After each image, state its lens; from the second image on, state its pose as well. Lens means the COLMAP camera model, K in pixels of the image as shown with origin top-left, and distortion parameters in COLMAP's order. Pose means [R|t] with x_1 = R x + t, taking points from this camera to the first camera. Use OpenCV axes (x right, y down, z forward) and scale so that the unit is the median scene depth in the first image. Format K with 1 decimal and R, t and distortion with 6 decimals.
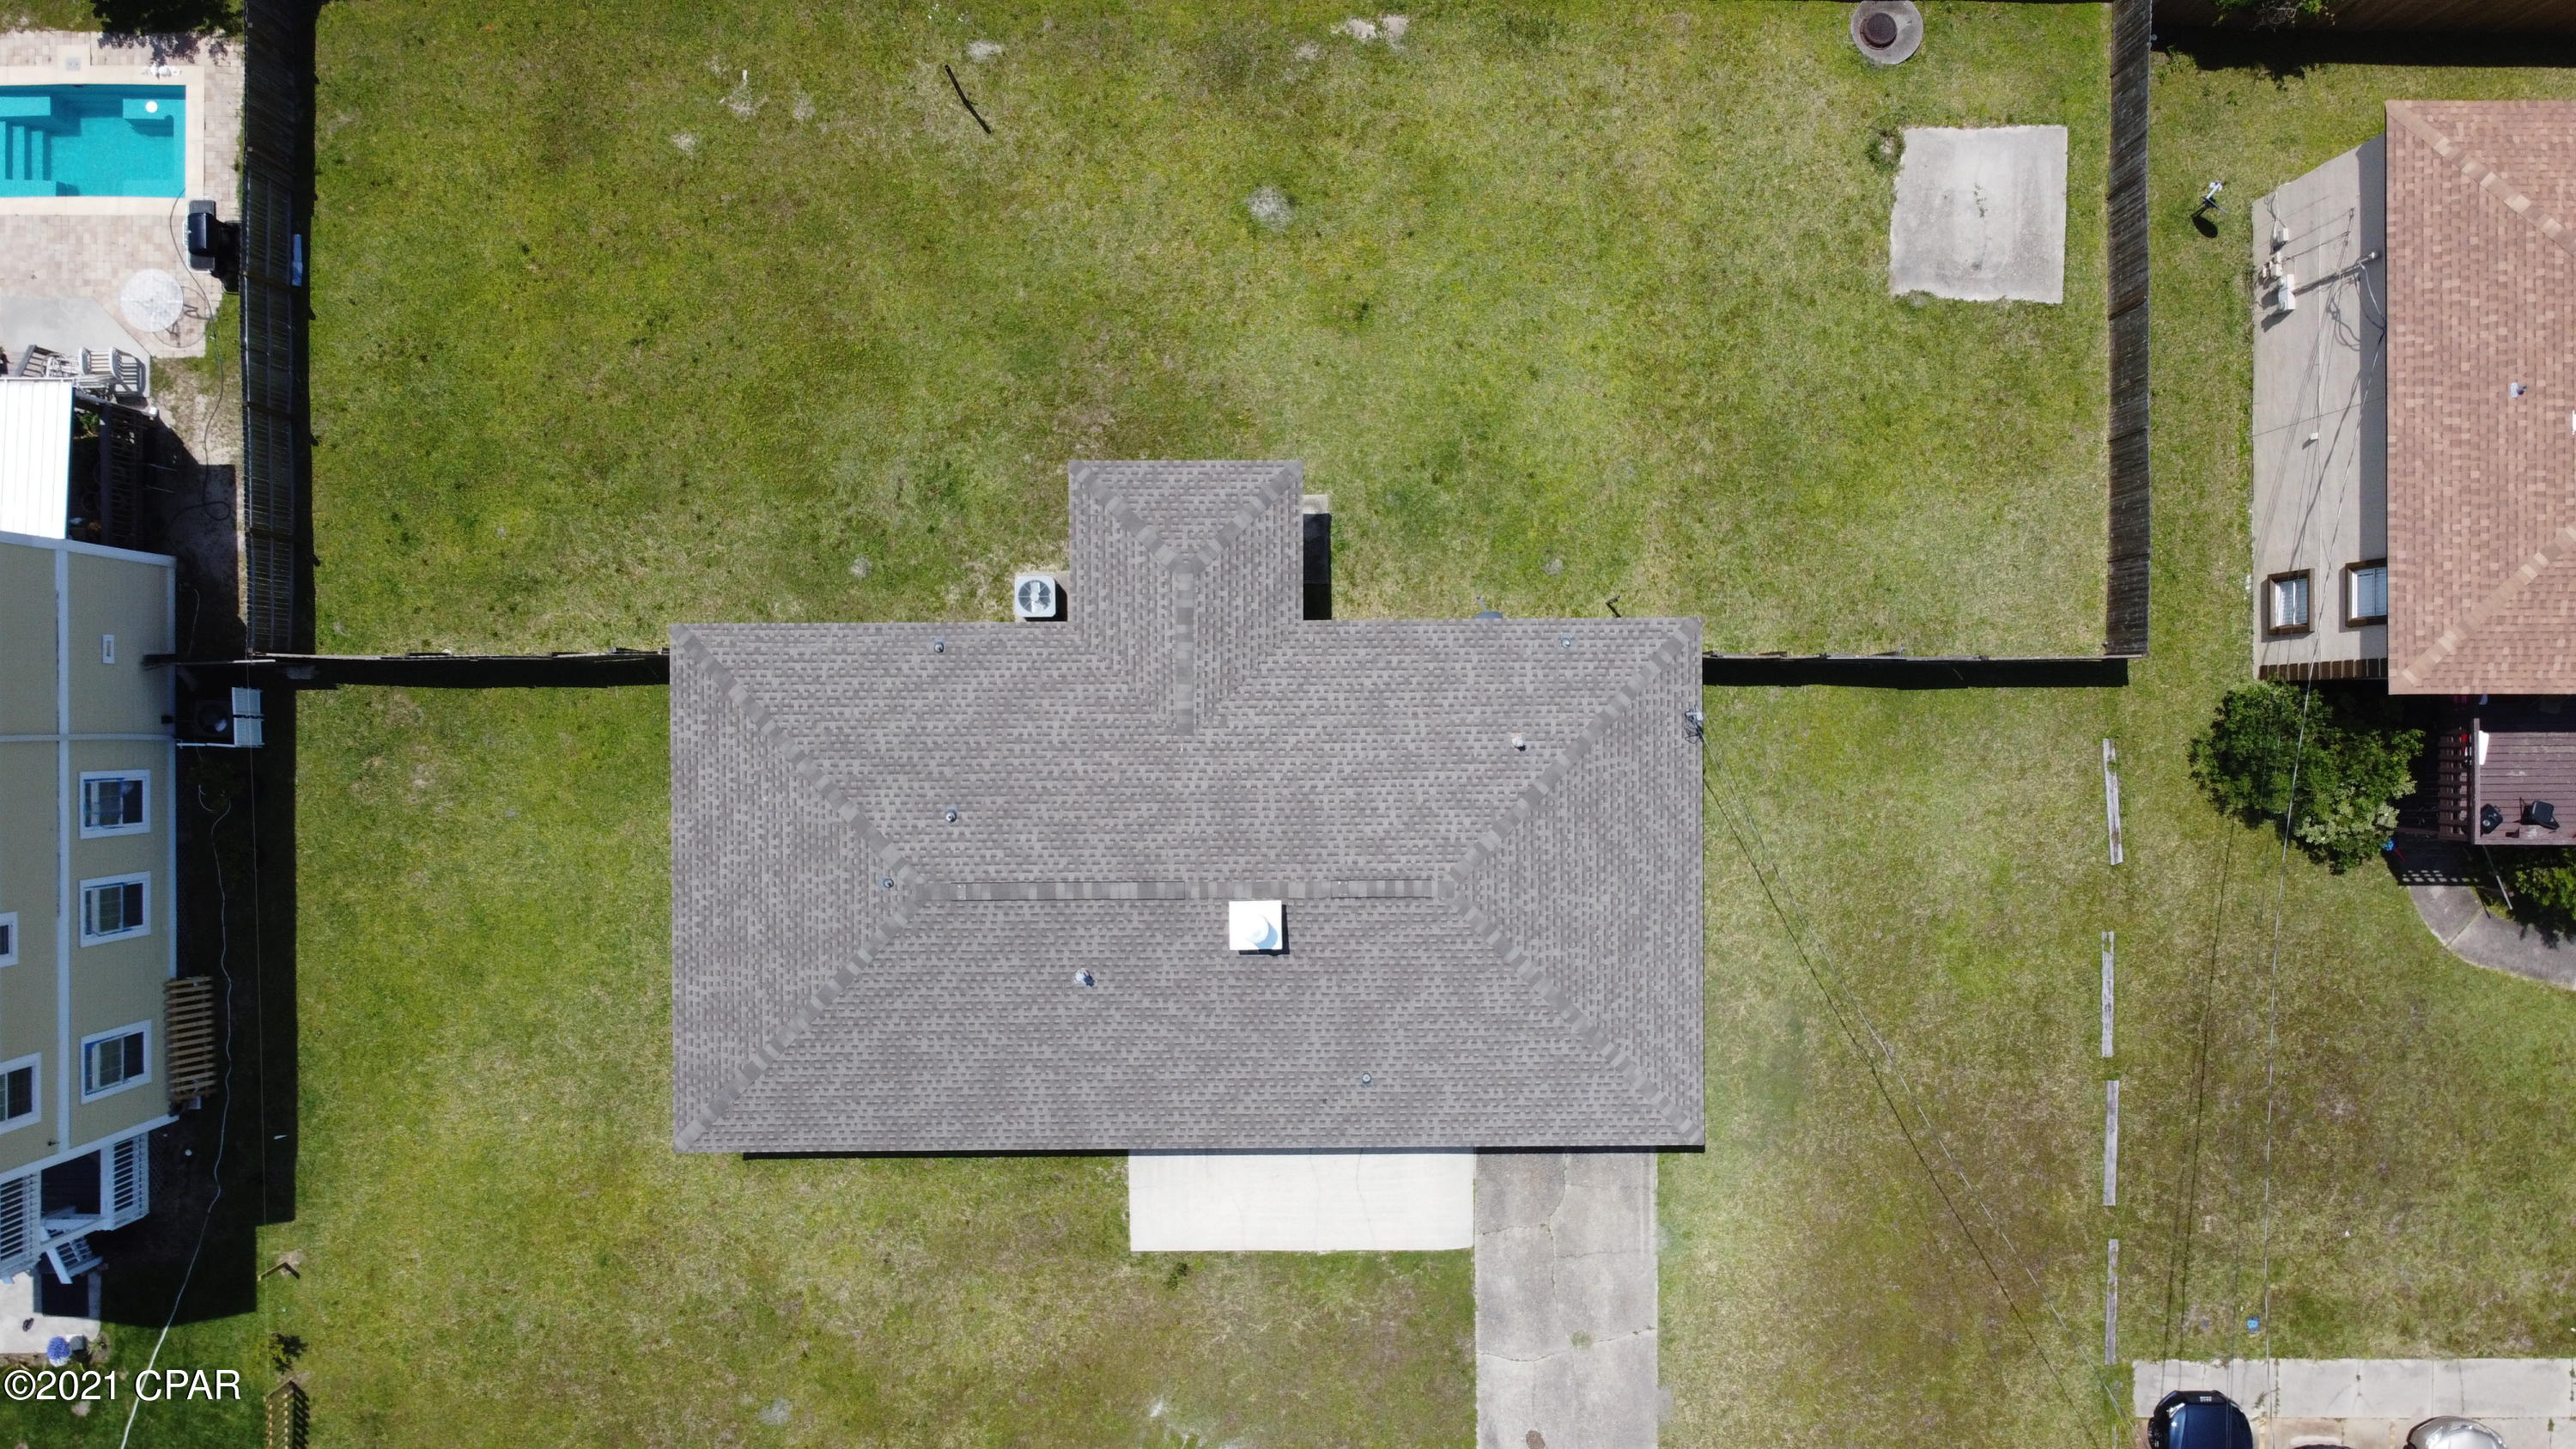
lens RADIAL K [[1944.4, 0, 1276.3], [0, 1944.4, 734.8], [0, 0, 1]] dist [0.004314, -0.009979]
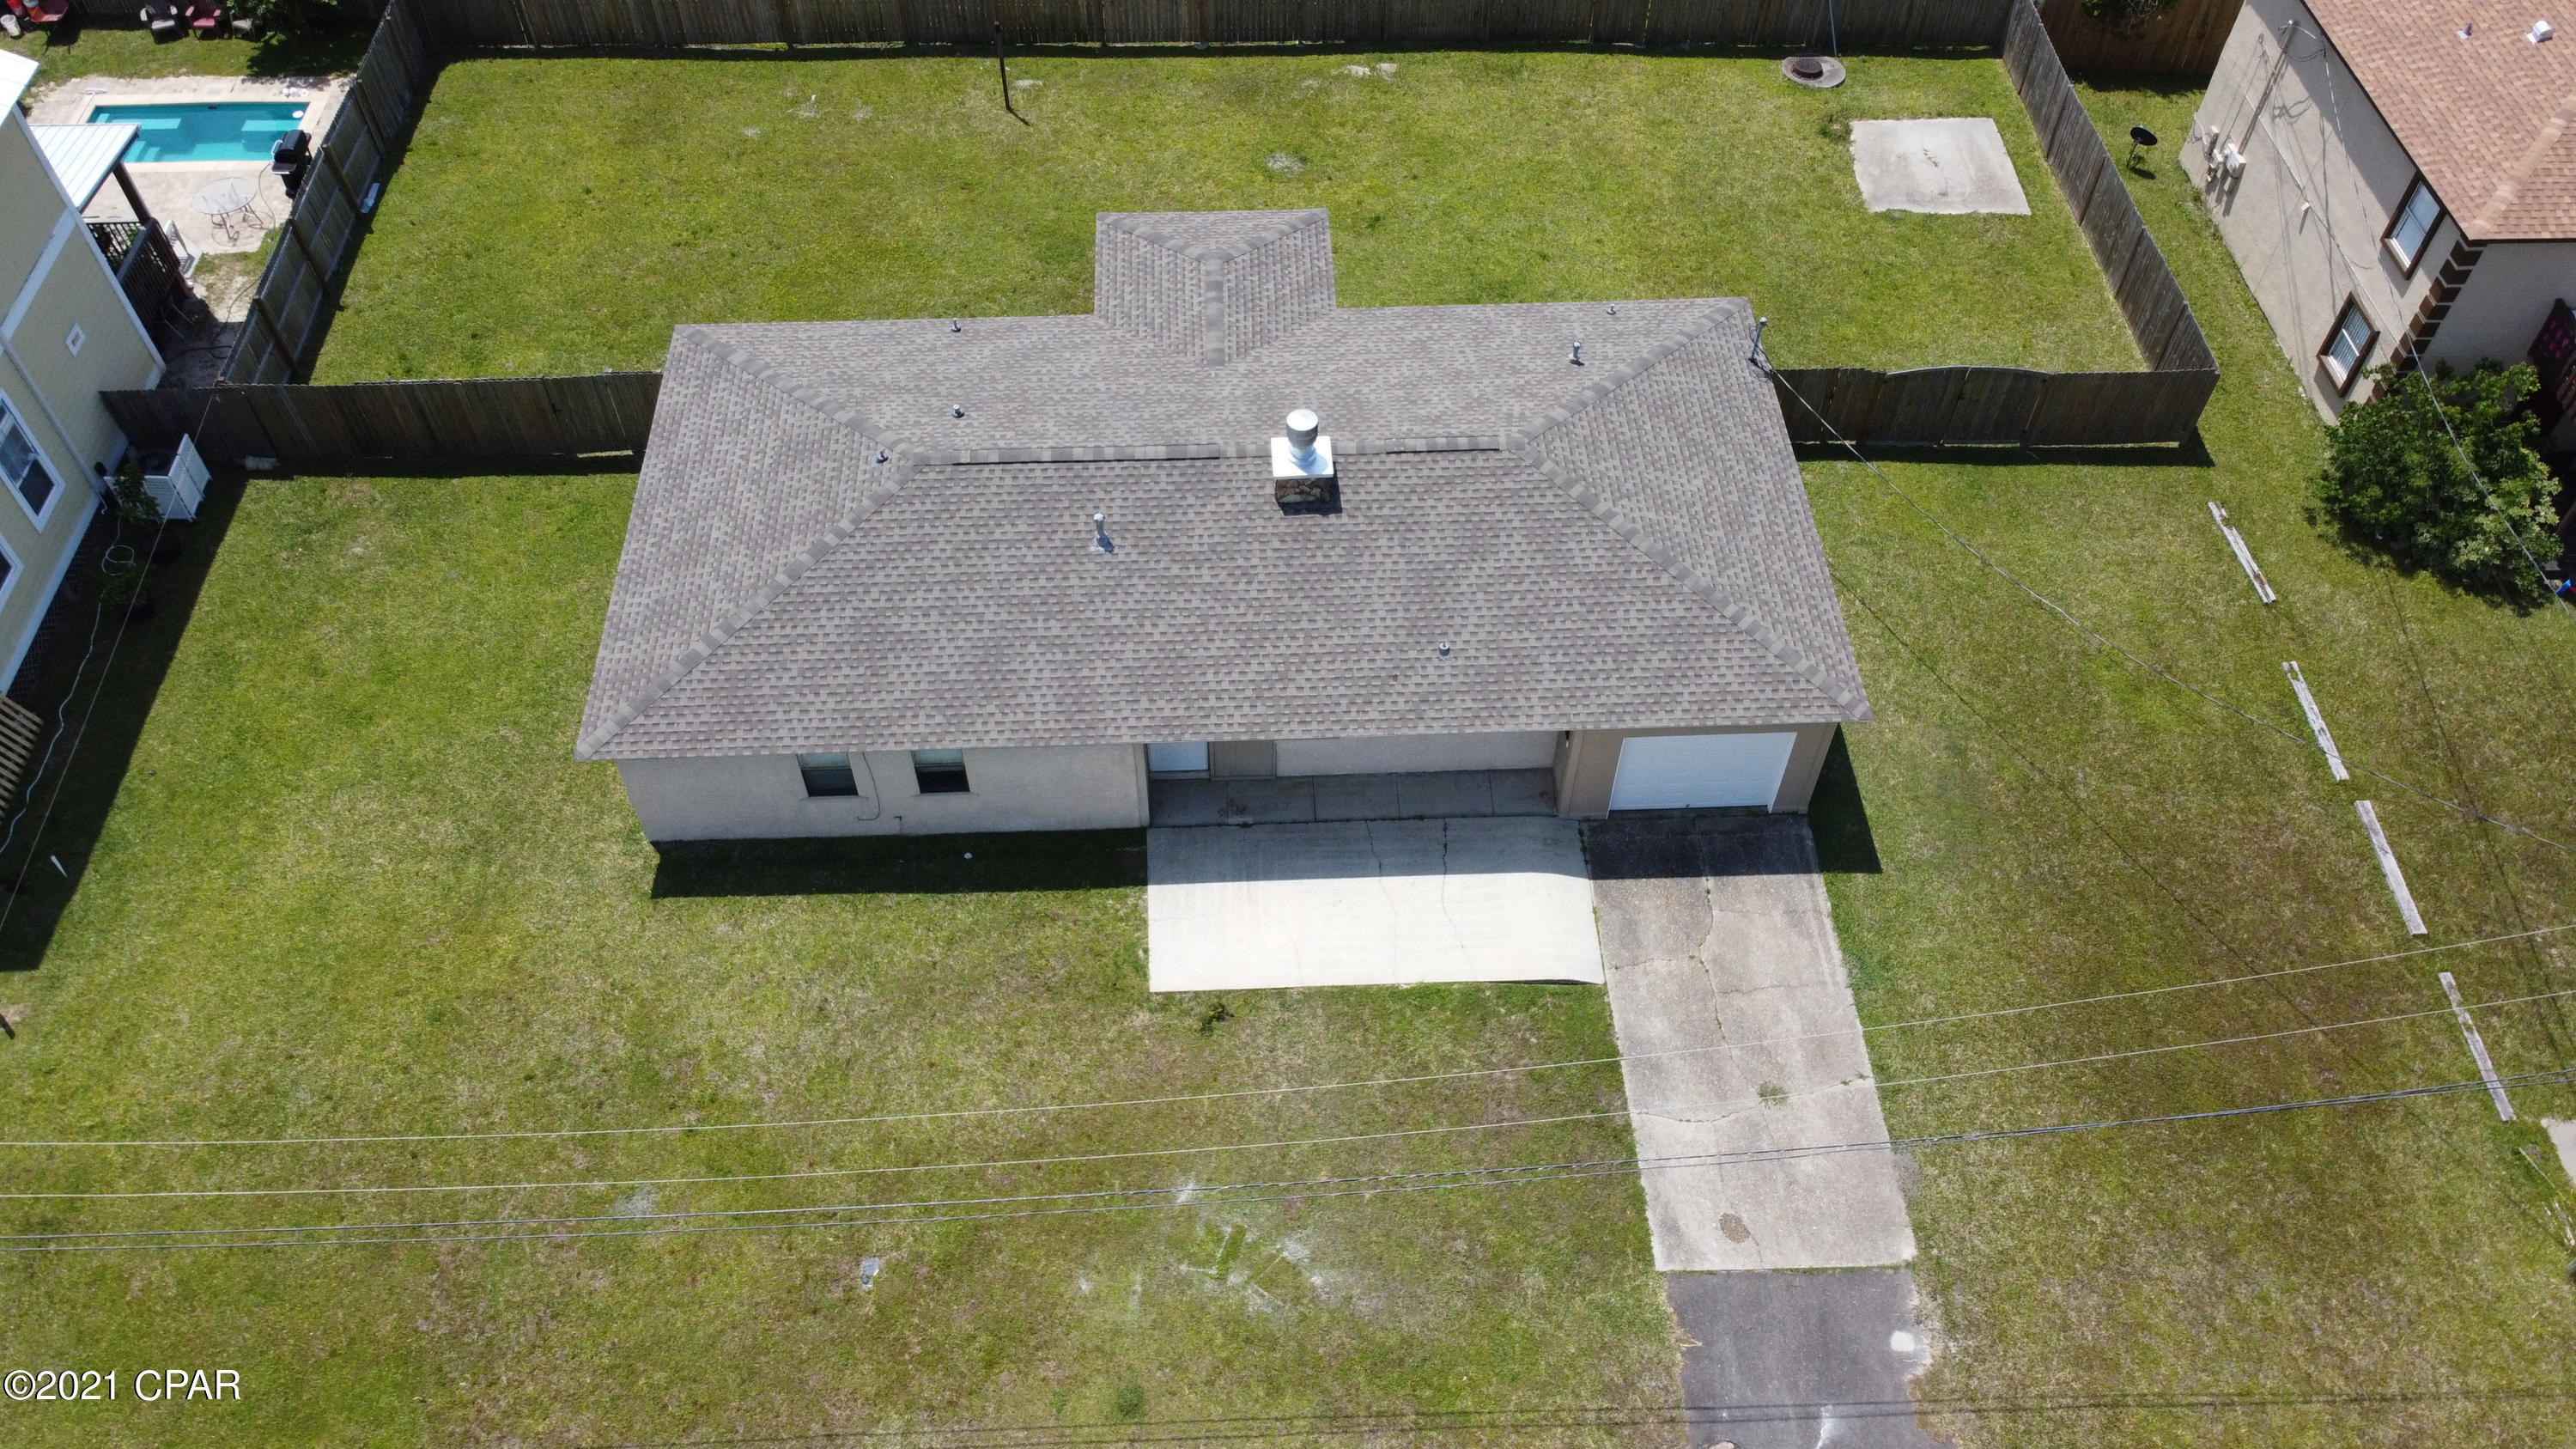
lens RADIAL K [[1944.4, 0, 1276.3], [0, 1944.4, 734.8], [0, 0, 1]] dist [0.004314, -0.009979]
pose [[0.999390, -0.028383, 0.020370, -0.038876], [0.034875, 0.776189, -0.629535, 0.664570], [0.002057, 0.629861, 0.776705, 0.358610]]
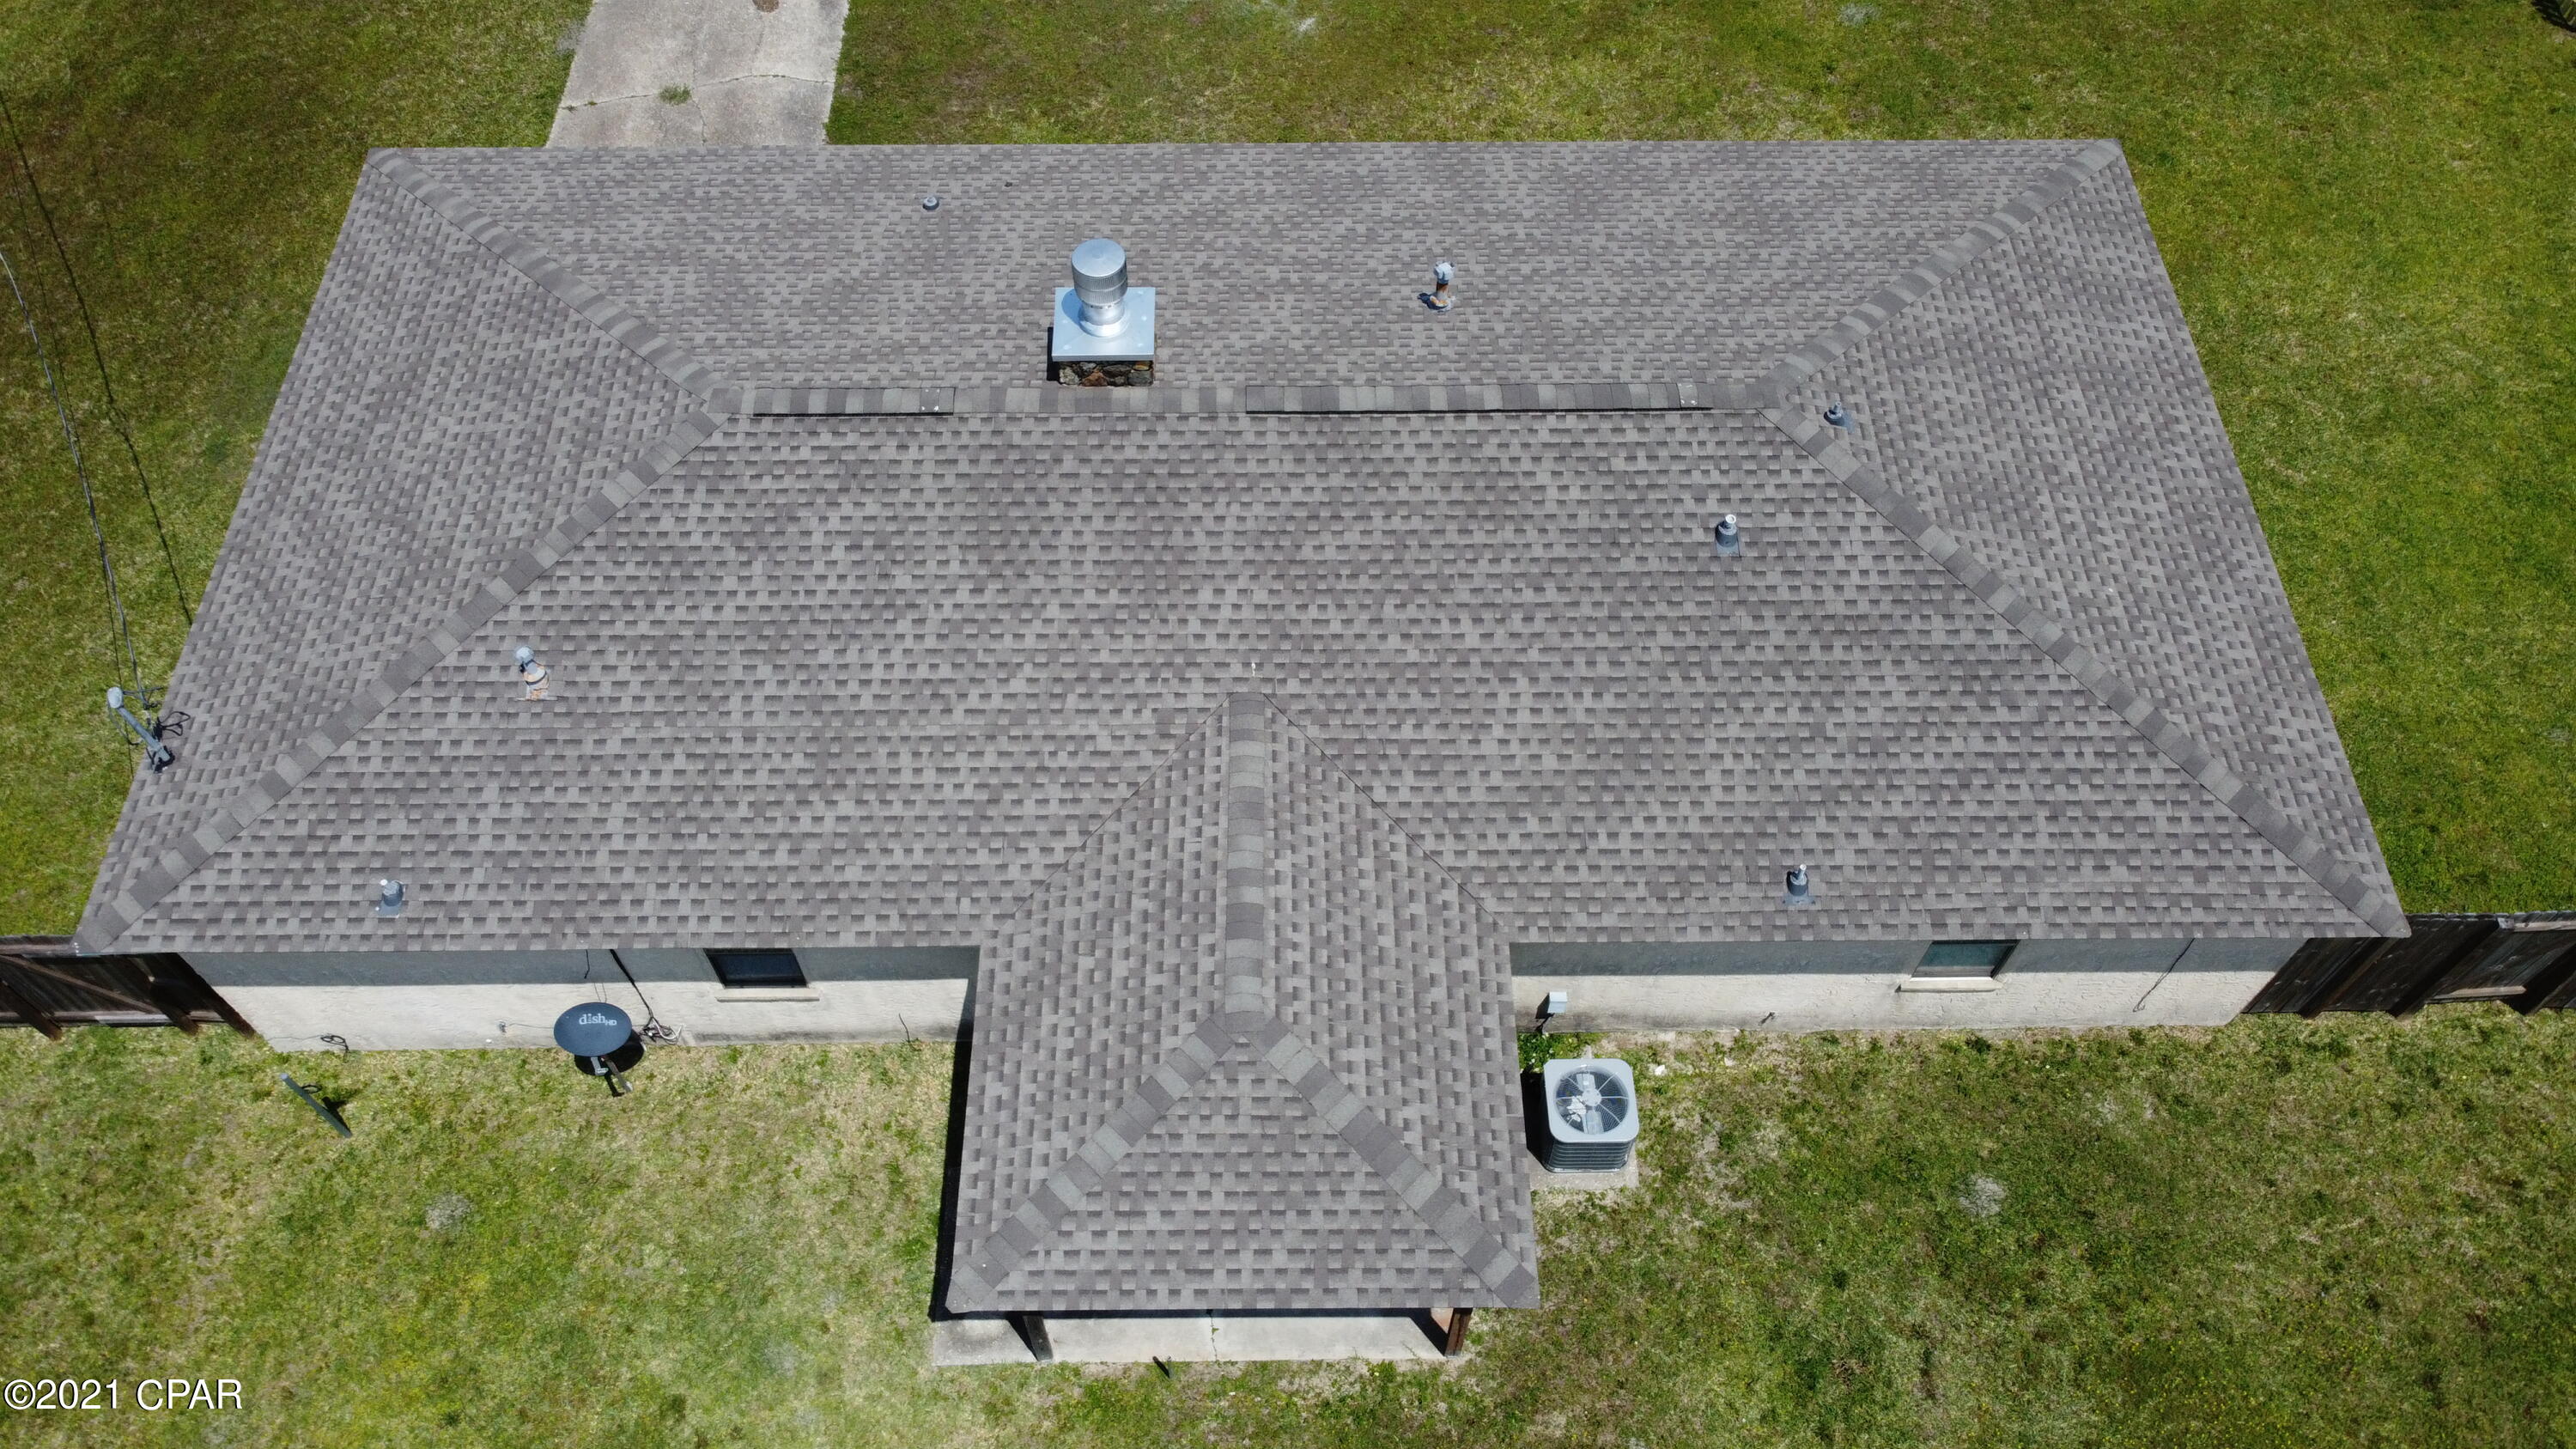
lens RADIAL K [[1944.4, 0, 1276.3], [0, 1944.4, 734.8], [0, 0, 1]] dist [0.004314, -0.009979]
pose [[-0.999985, -0.001065, -0.005421, -0.047466], [-0.002069, -0.837553, 0.546352, -0.242614], [-0.005122, 0.546355, 0.837538, 0.564897]]
